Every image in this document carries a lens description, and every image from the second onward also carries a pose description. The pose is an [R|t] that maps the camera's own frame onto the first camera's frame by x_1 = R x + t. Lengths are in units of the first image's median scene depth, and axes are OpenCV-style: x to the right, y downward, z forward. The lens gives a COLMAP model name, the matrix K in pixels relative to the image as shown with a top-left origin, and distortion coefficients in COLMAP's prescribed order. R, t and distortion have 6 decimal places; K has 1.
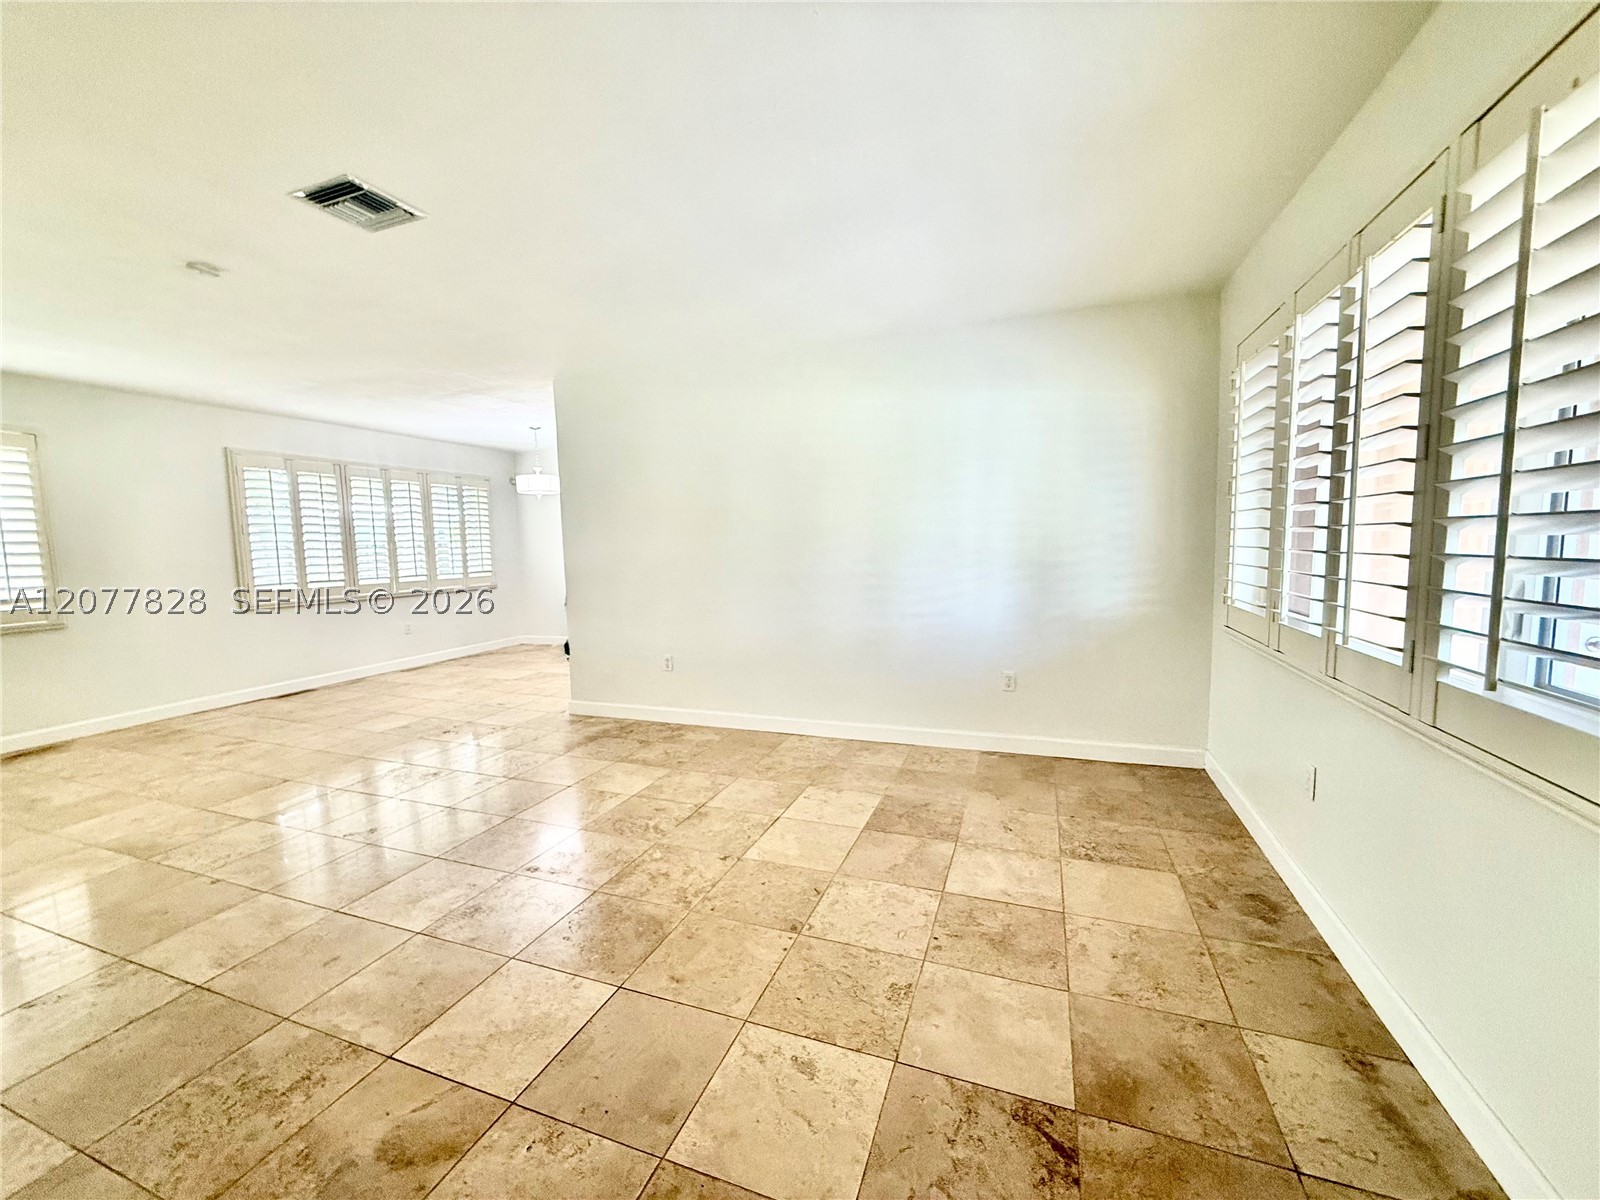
lens RADIAL K [[637.9, 0, 796.1], [0, 637.9, 599.5], [0, 0, 1]] dist [0.000988, 0.000355]
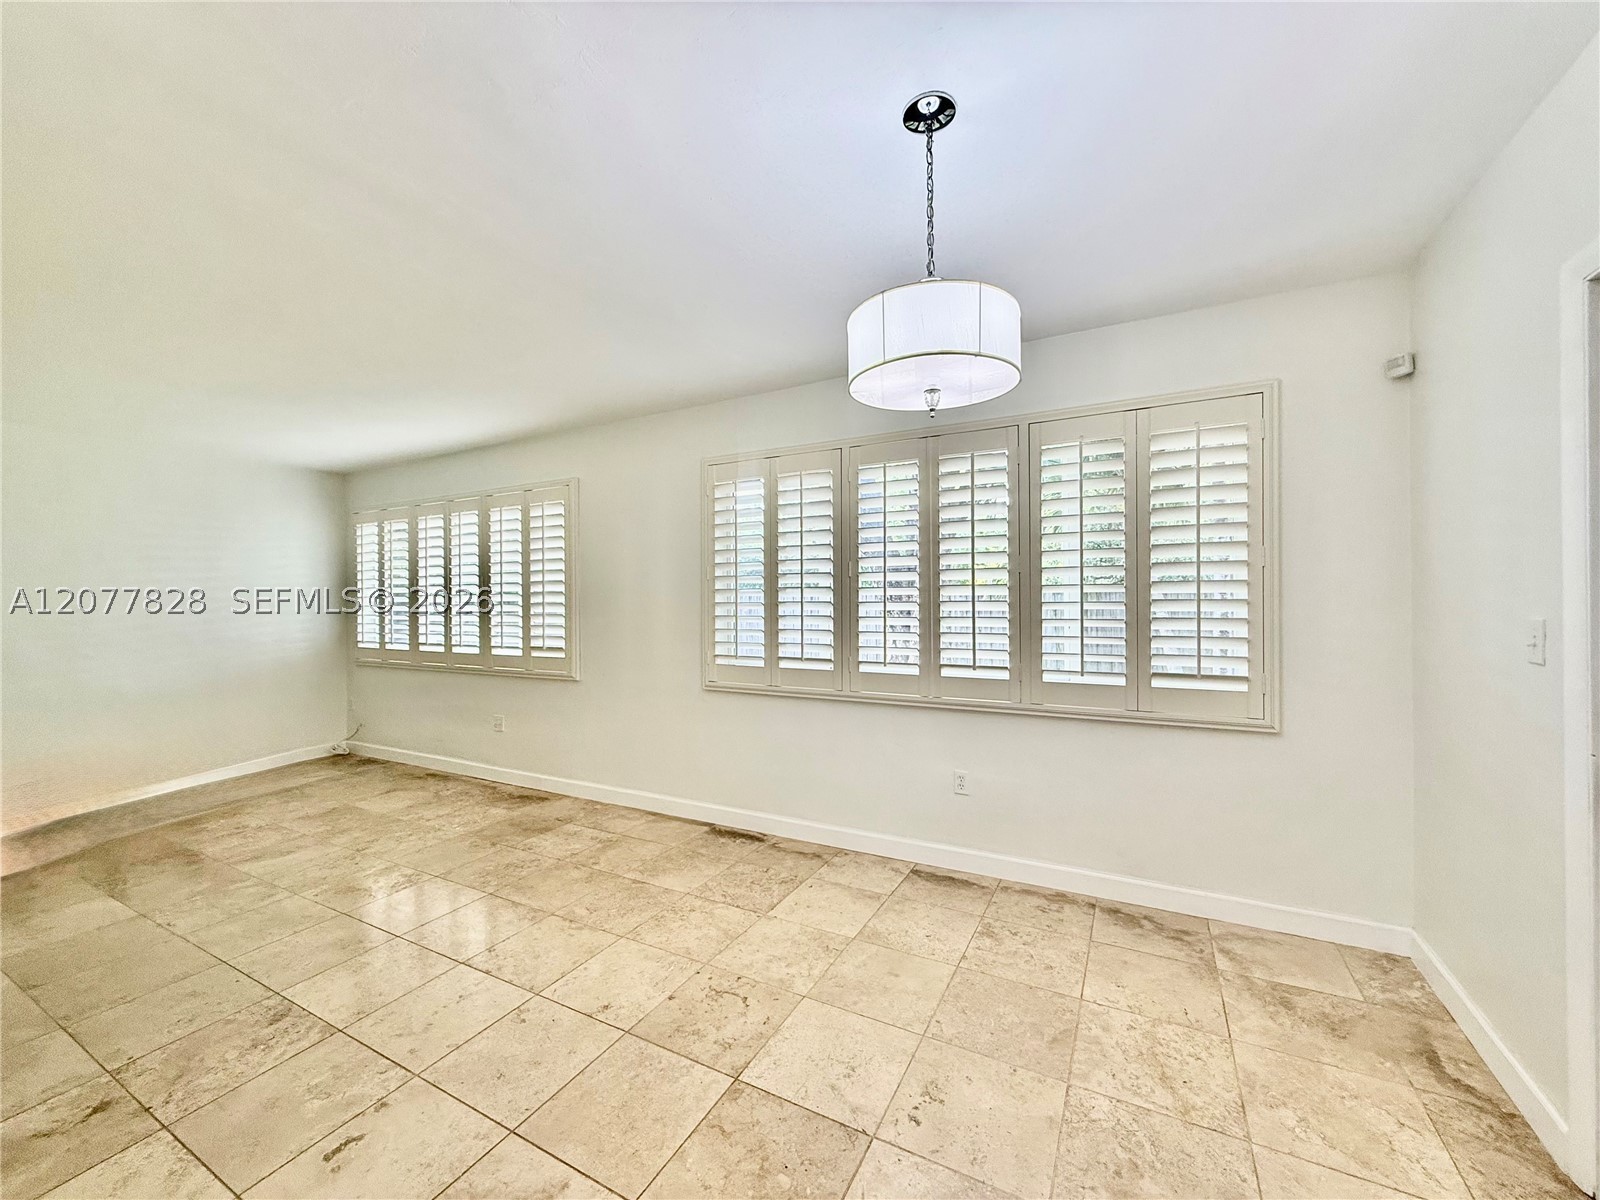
lens RADIAL K [[637.9, 0, 796.1], [0, 637.9, 599.5], [0, 0, 1]] dist [0.000988, 0.000355]
pose [[-0.133346, 0.029327, -0.990636, -0.375071], [-0.077235, 0.996215, 0.039889, -0.222174], [0.988055, 0.081831, -0.130576, 2.285574]]
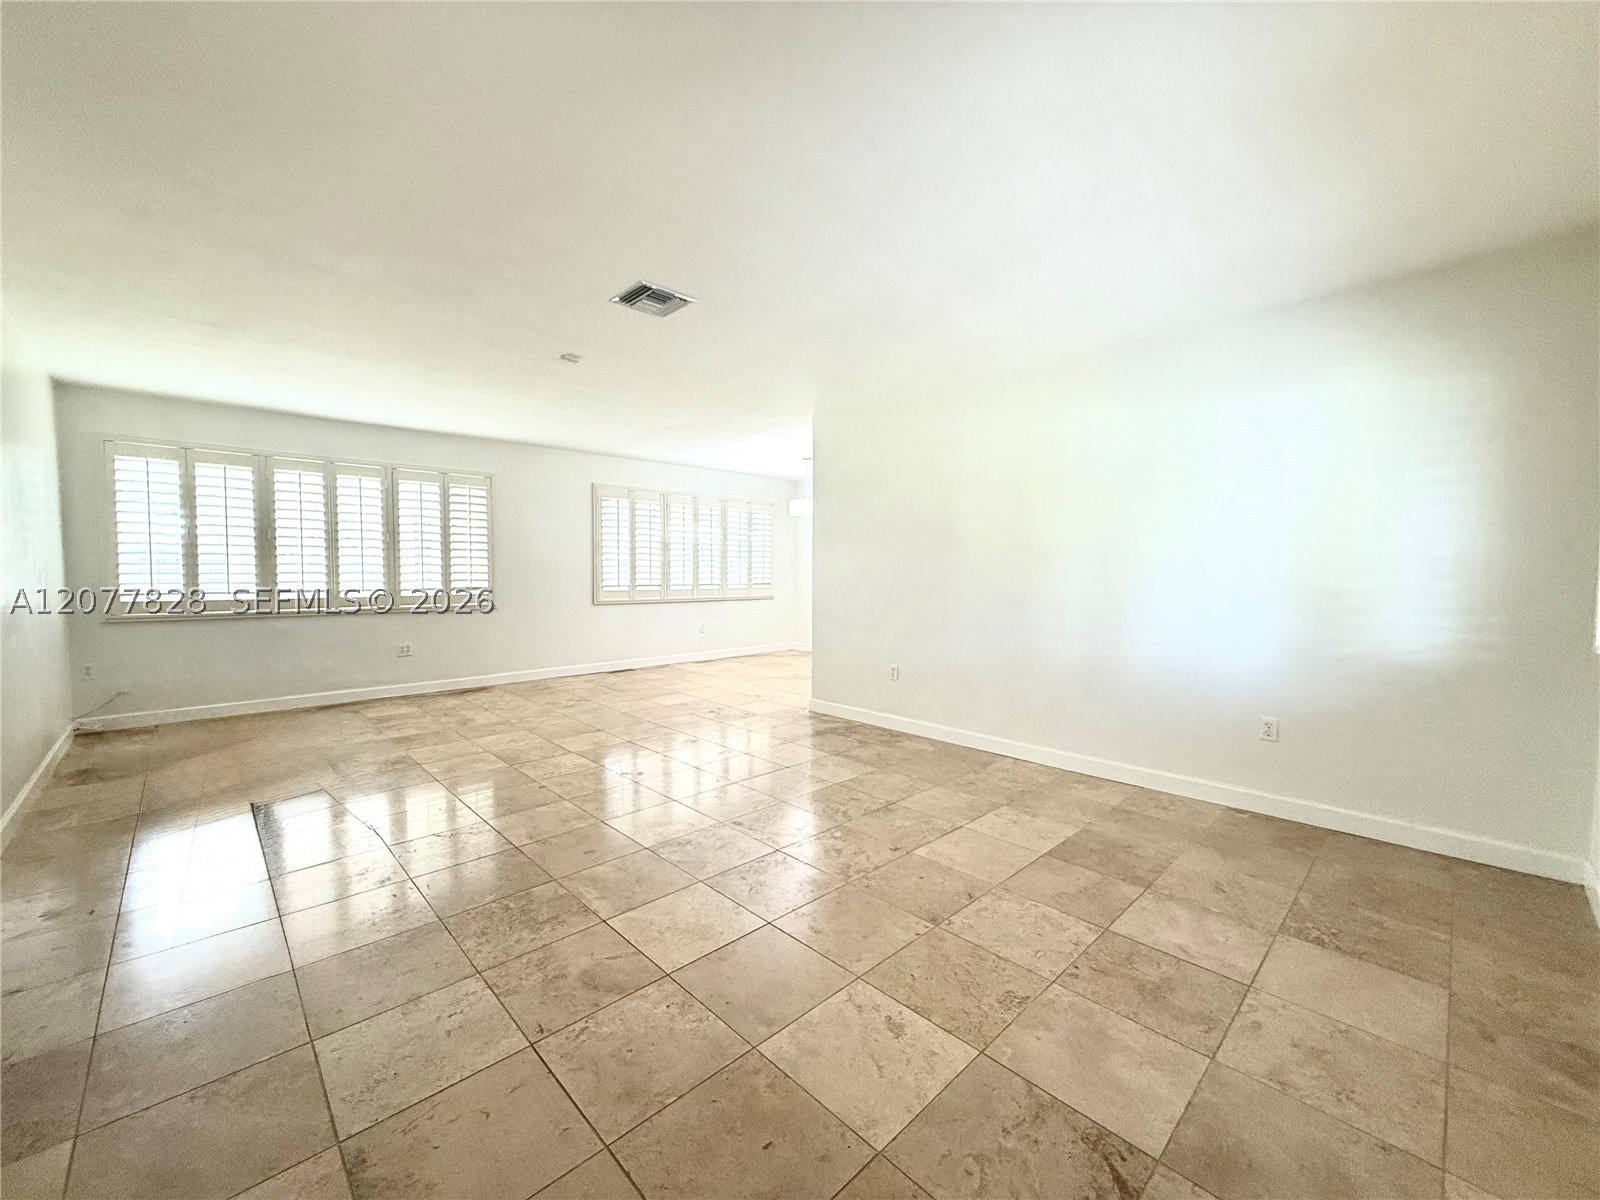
lens RADIAL K [[637.9, 0, 796.1], [0, 637.9, 599.5], [0, 0, 1]] dist [0.000988, 0.000355]
pose [[0.902947, 0.048157, -0.427044, 0.159825], [-0.064304, 0.997654, -0.023463, 0.022463], [0.424913, 0.048647, 0.903926, -0.049929]]
